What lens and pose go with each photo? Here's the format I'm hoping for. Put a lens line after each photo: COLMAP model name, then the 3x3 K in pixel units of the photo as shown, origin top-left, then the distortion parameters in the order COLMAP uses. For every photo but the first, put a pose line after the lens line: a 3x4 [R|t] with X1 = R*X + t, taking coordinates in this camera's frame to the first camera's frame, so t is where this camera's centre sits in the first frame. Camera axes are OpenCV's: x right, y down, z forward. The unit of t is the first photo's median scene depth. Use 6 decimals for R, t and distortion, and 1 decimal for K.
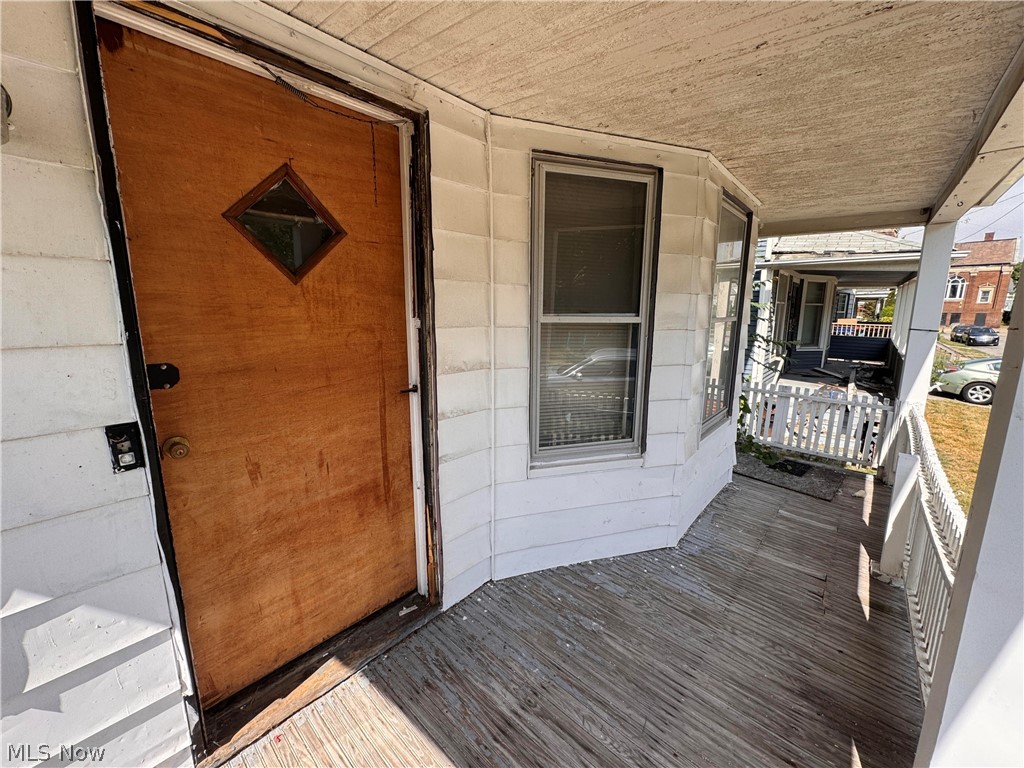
lens RADIAL K [[410.2, 0, 509.6], [0, 410.2, 382.0], [0, 0, 1]] dist [-0.010590, 0.000461]
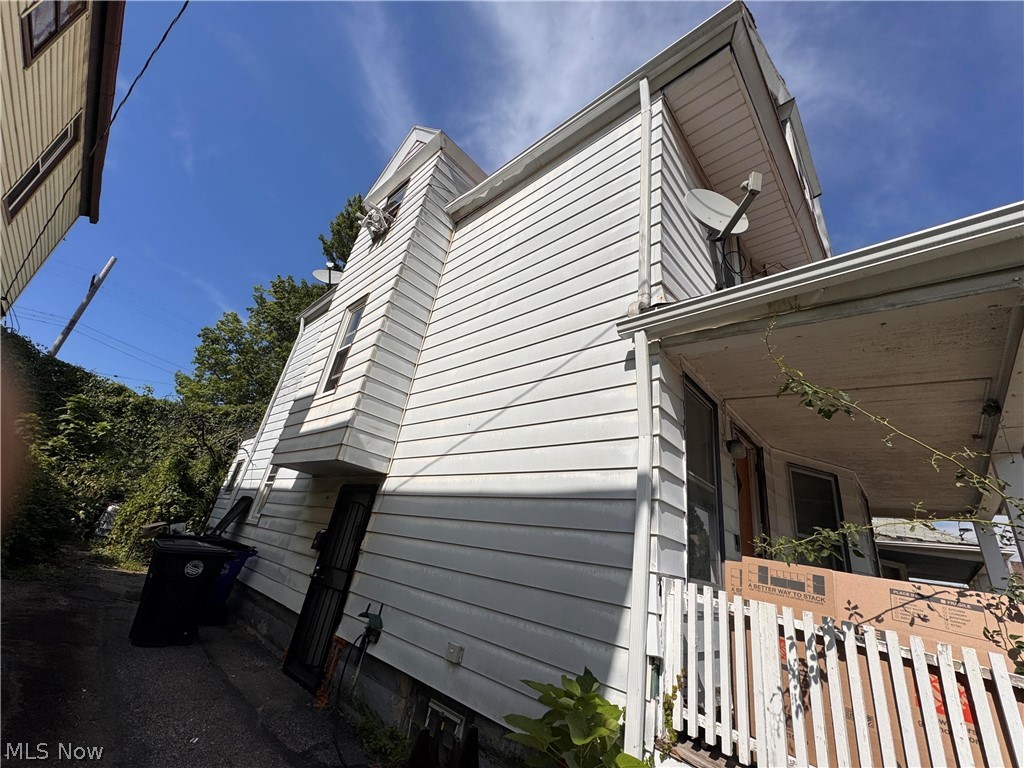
lens RADIAL K [[410.2, 0, 509.6], [0, 410.2, 382.0], [0, 0, 1]] dist [-0.010590, 0.000461]
pose [[0.987233, 0.127427, -0.095574, -1.399512], [-0.158959, 0.826545, -0.539958, 0.611945], [0.010191, 0.548257, 0.836248, -1.307556]]
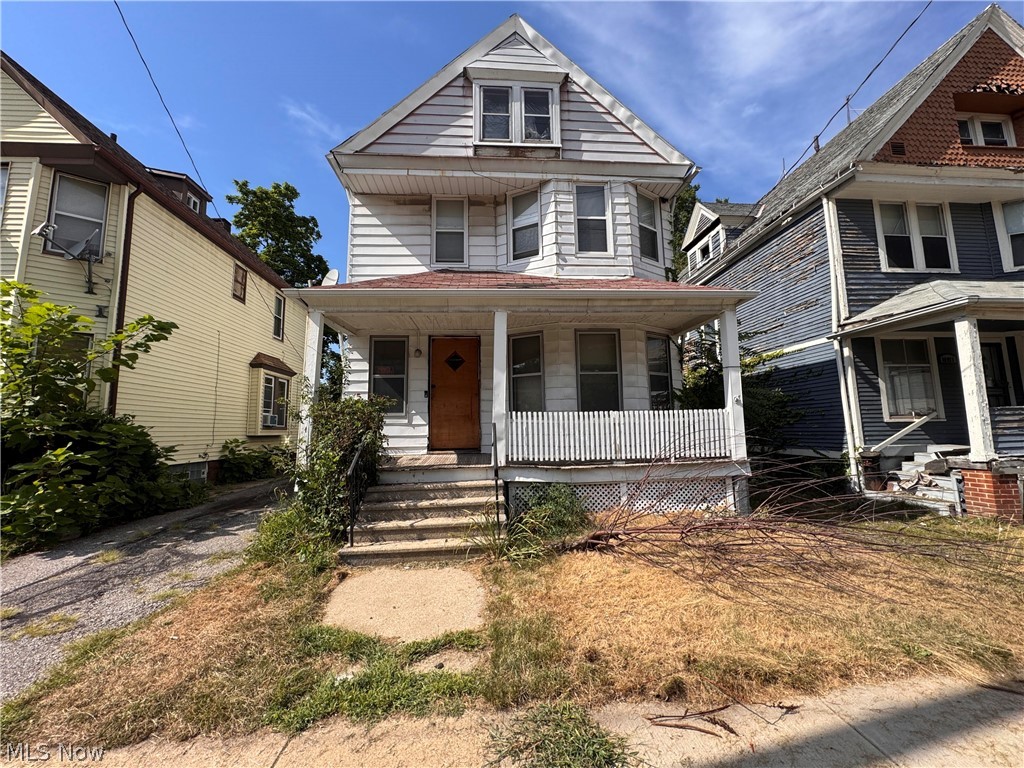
lens RADIAL K [[410.2, 0, 509.6], [0, 410.2, 382.0], [0, 0, 1]] dist [-0.010590, 0.000461]
pose [[0.708121, -0.089740, -0.700366, 3.203778], [-0.107108, 0.966761, -0.232168, 0.913145], [0.697921, 0.239418, 0.674971, -1.793770]]
